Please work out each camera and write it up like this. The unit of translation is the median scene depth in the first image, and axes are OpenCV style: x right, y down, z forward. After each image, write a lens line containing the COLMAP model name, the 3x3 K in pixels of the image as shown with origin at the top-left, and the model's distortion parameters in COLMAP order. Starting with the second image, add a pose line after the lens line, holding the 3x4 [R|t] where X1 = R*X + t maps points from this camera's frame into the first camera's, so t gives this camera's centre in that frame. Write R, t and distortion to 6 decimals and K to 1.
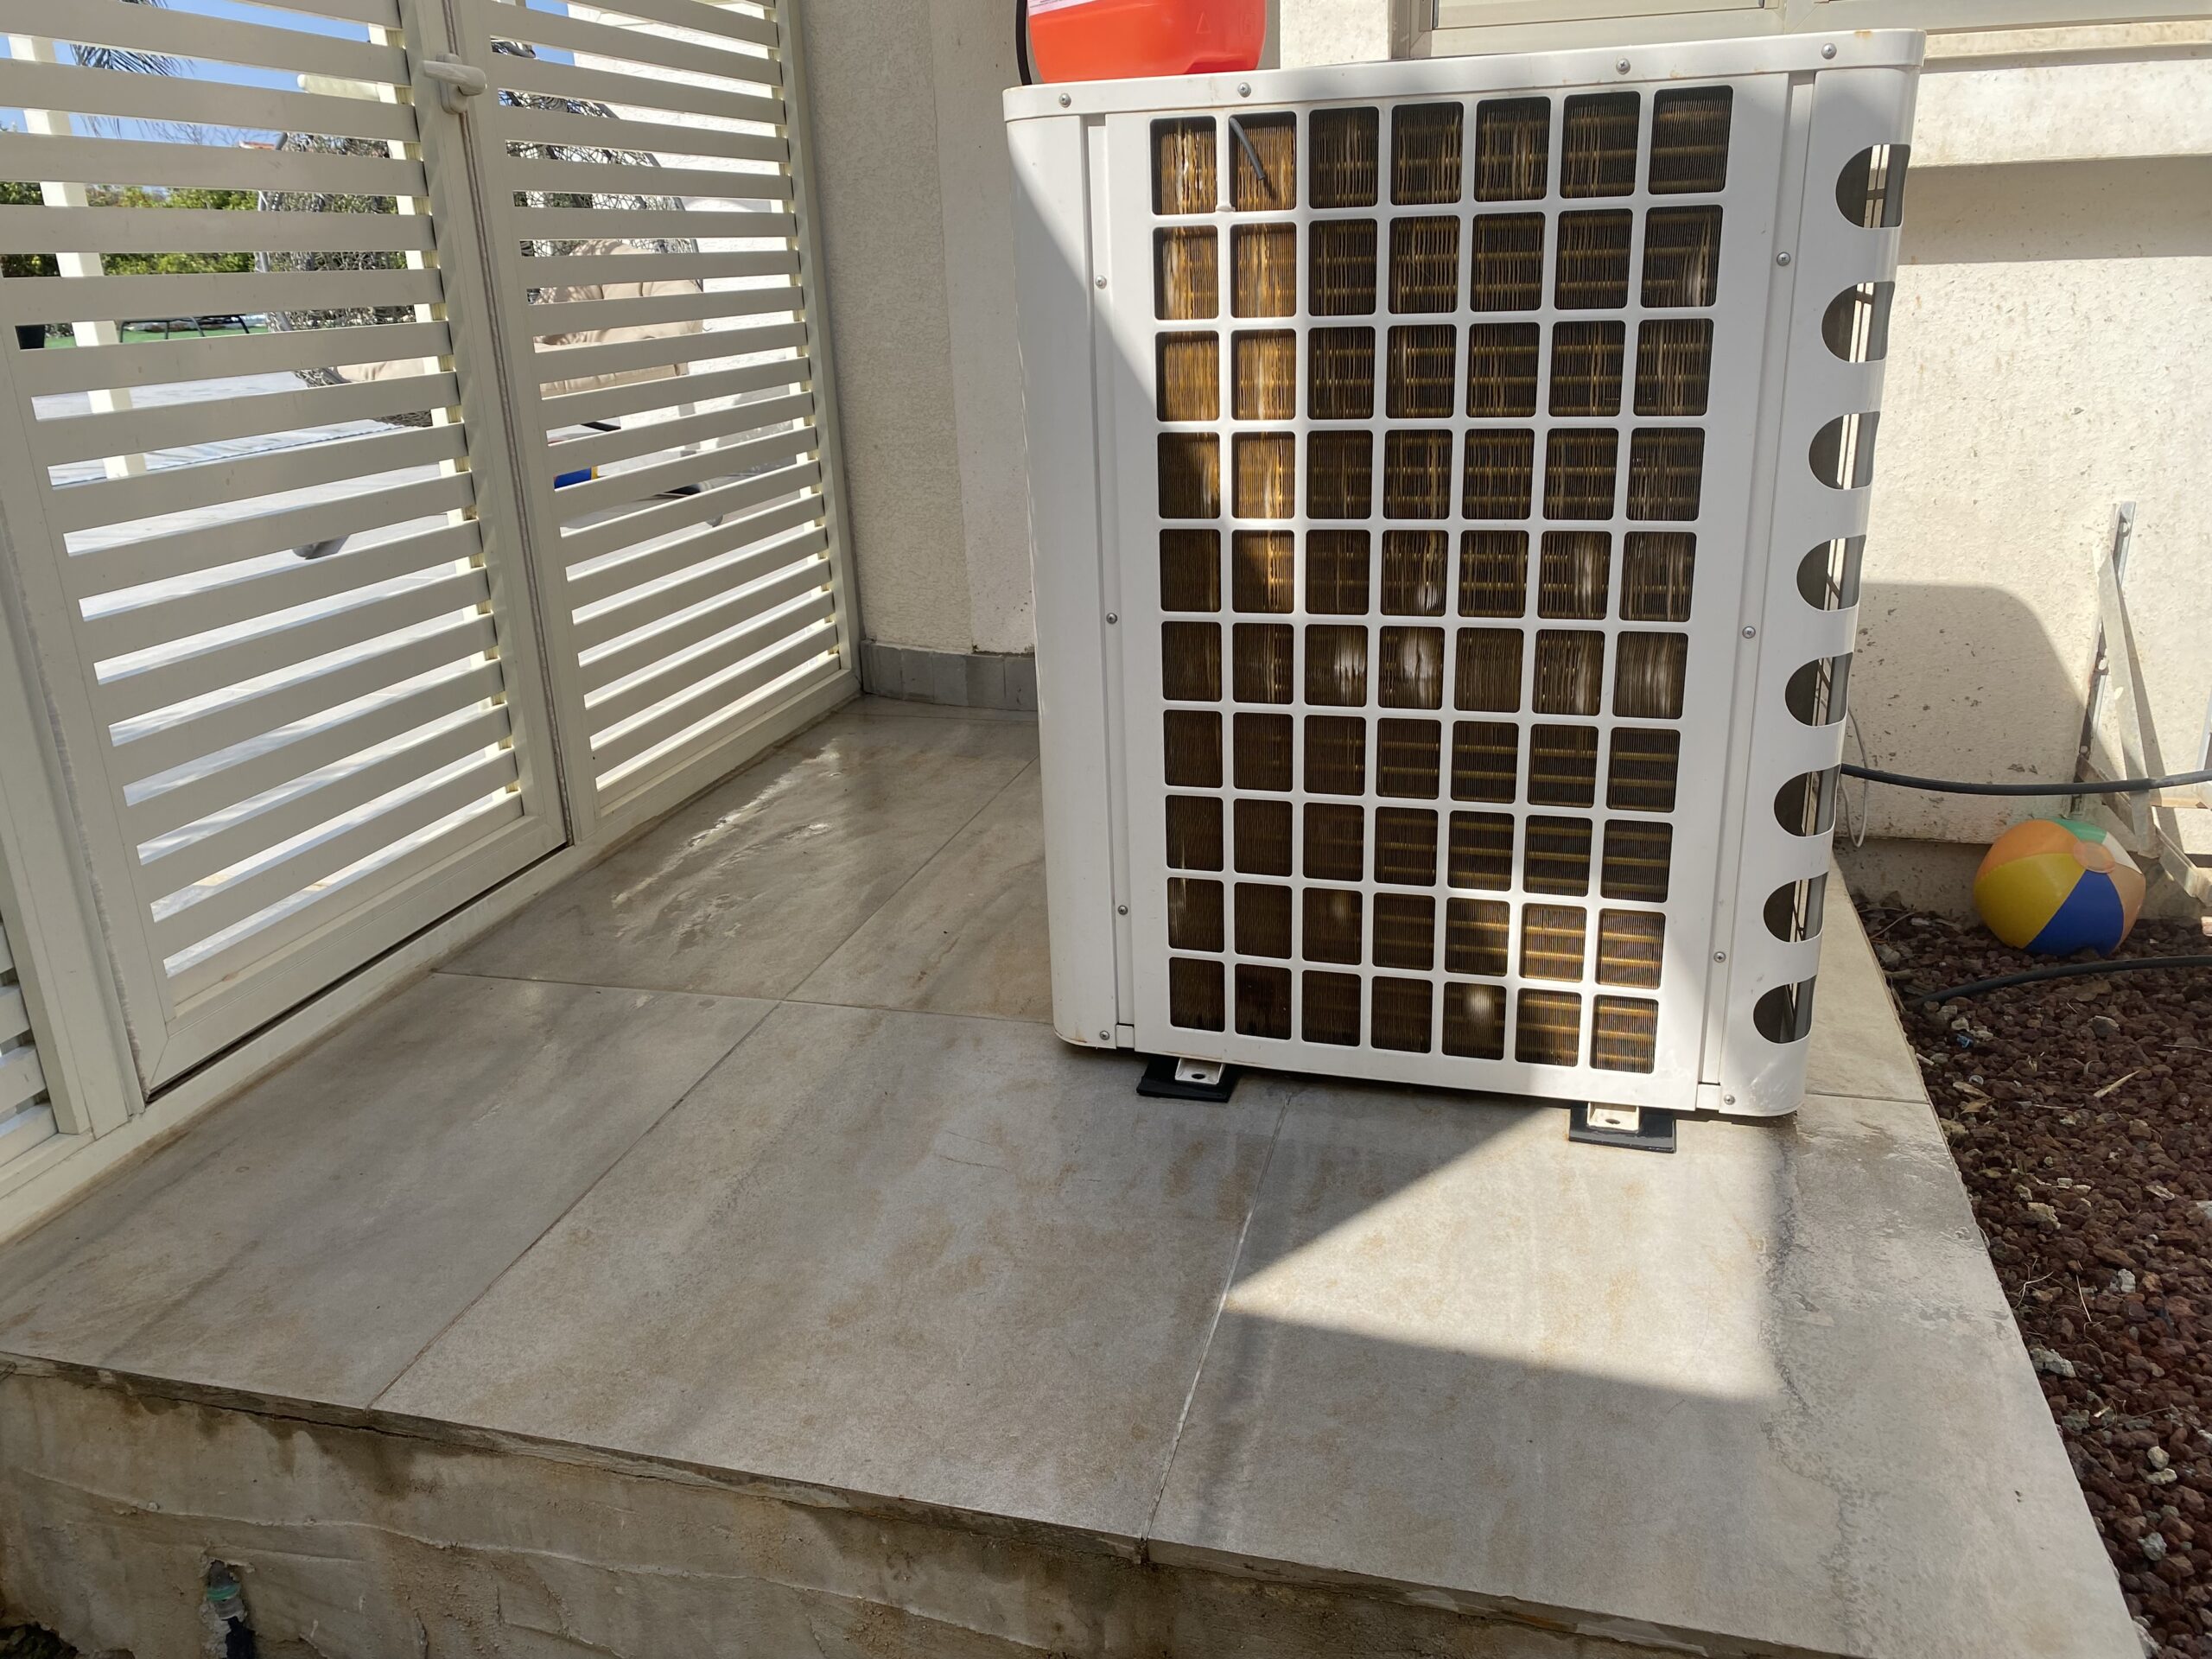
lens RADIAL K [[1705.1, 0, 1106.0], [0, 1705.1, 829.5], [0, 0, 1]] dist [0.036347, -0.034231]
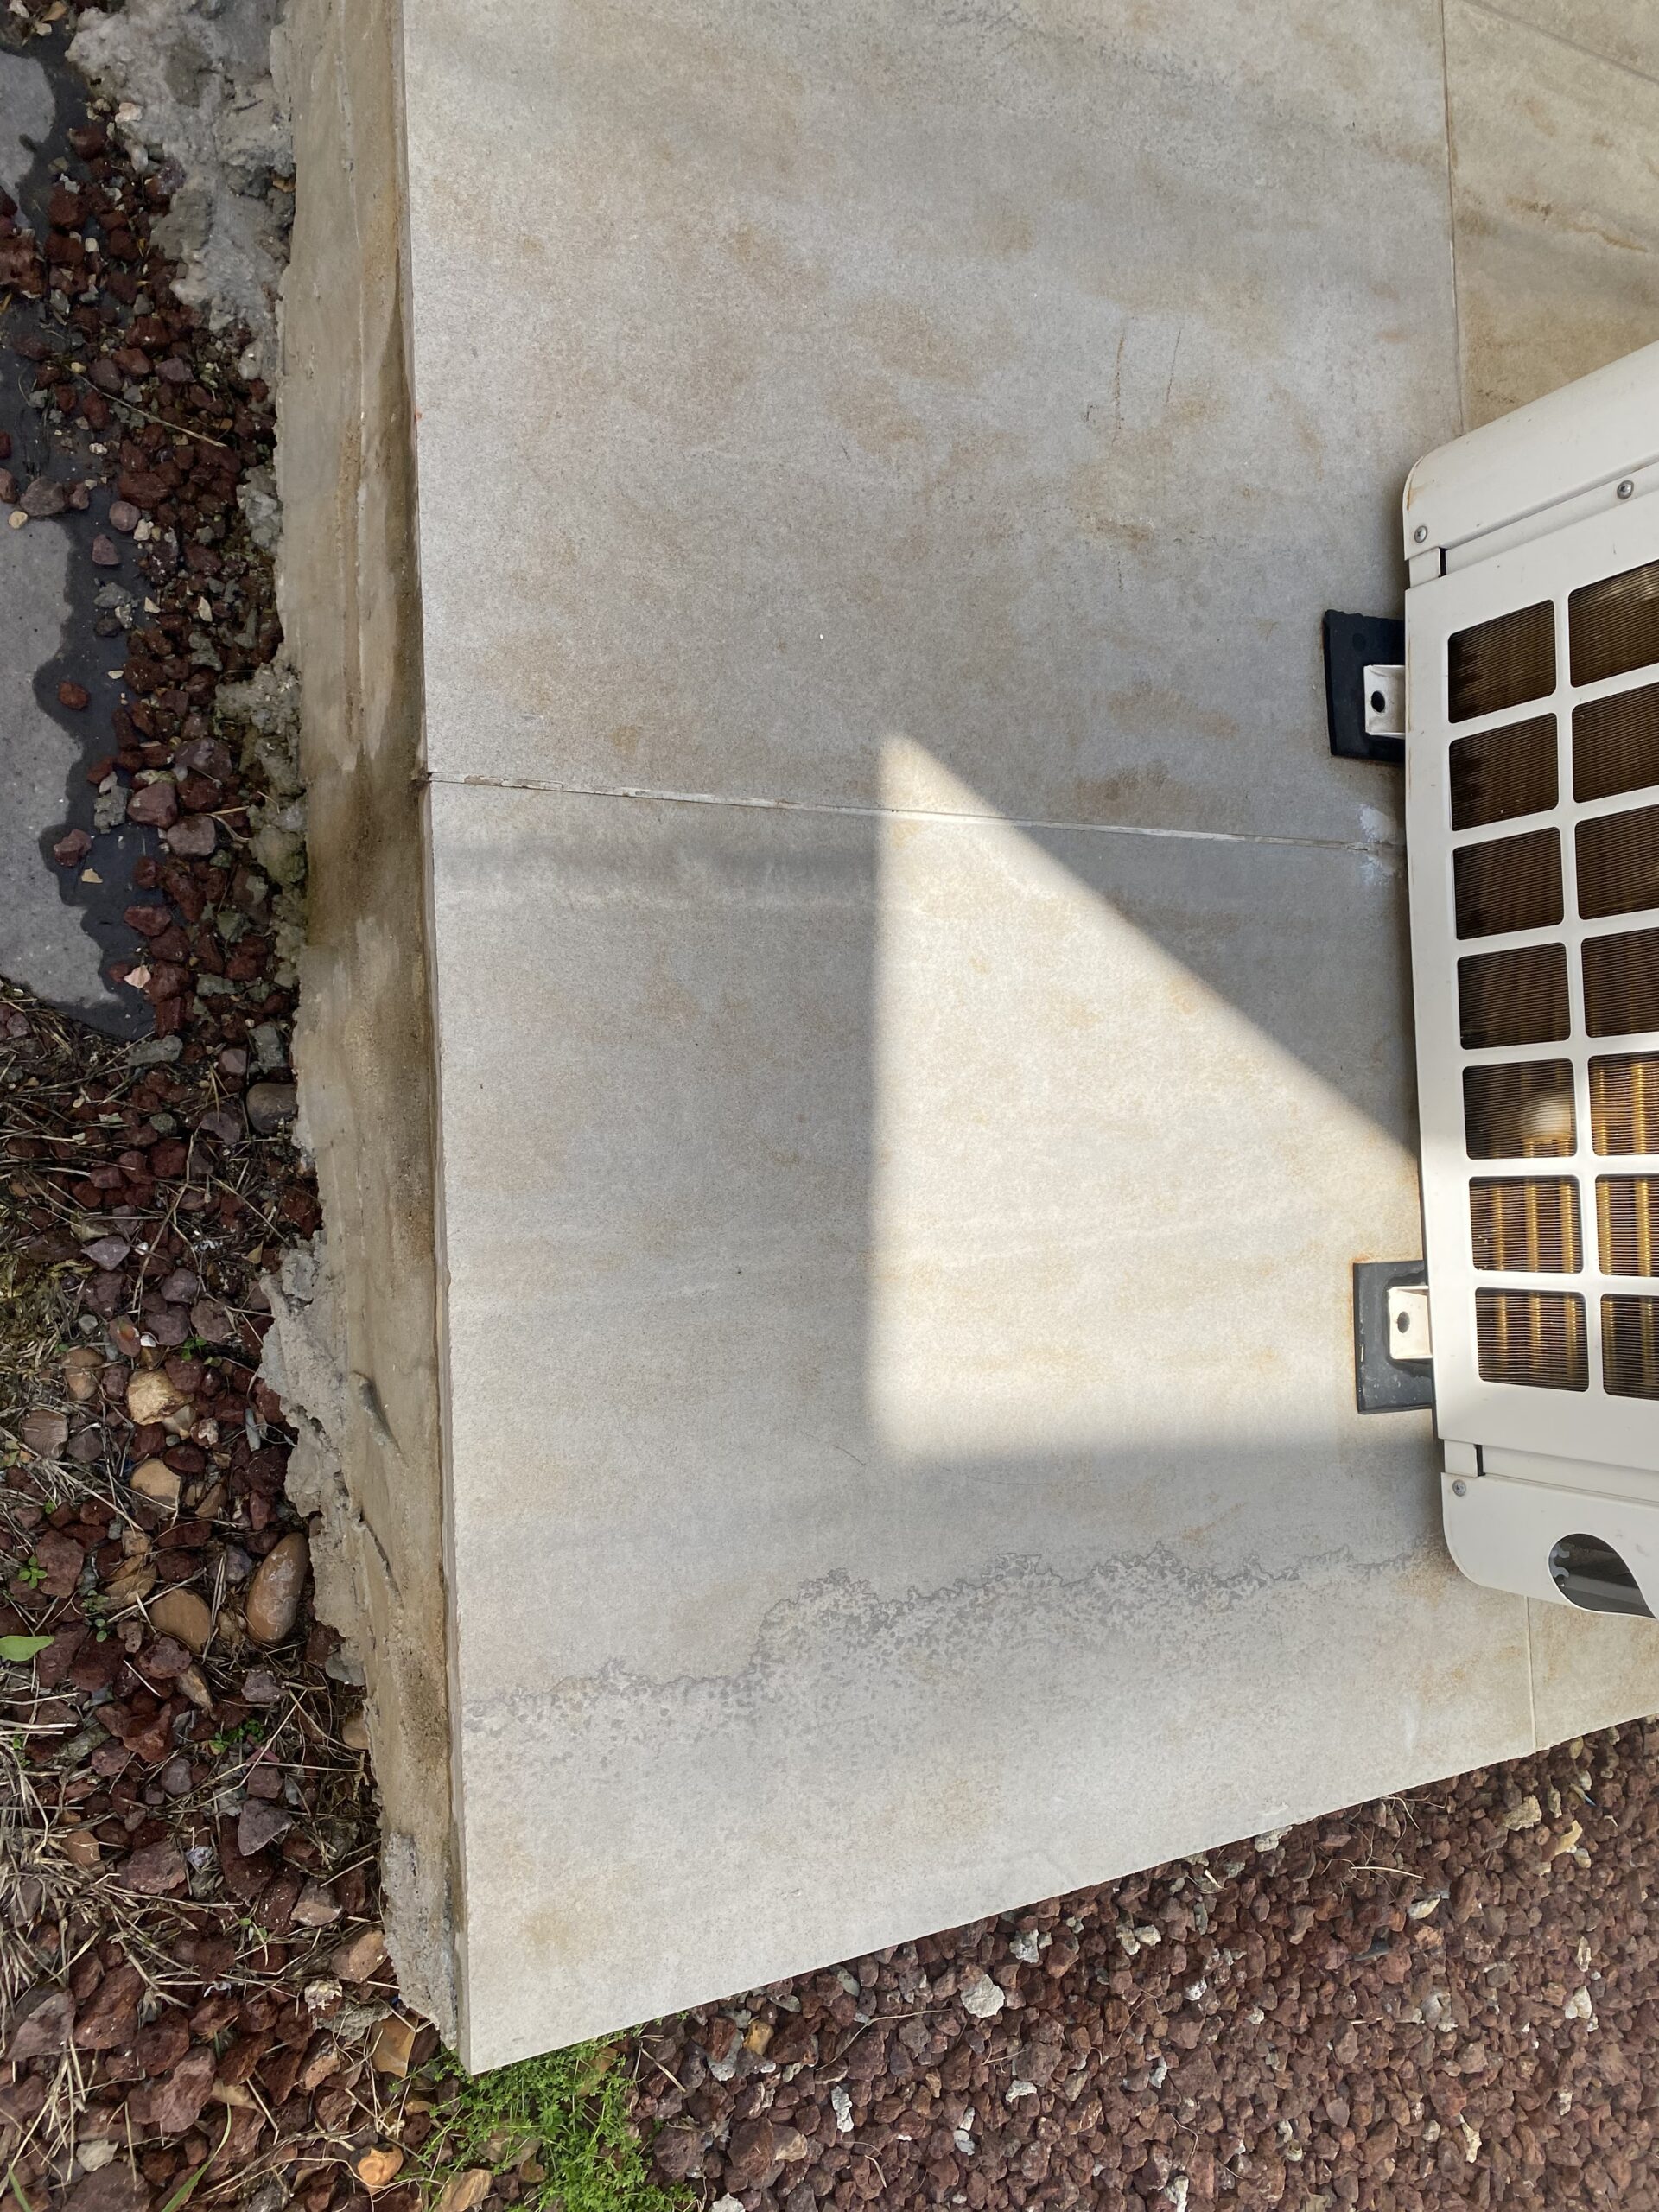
lens RADIAL K [[1705.1, 0, 836.0], [0, 1705.1, 1114.0], [0, 0, 1]] dist [0.036347, -0.034231]
pose [[0.245209, 0.961325, 0.125404, 0.055023], [-0.748522, 0.105529, 0.654659, -0.081857], [0.616106, -0.254396, 0.745450, 0.272240]]
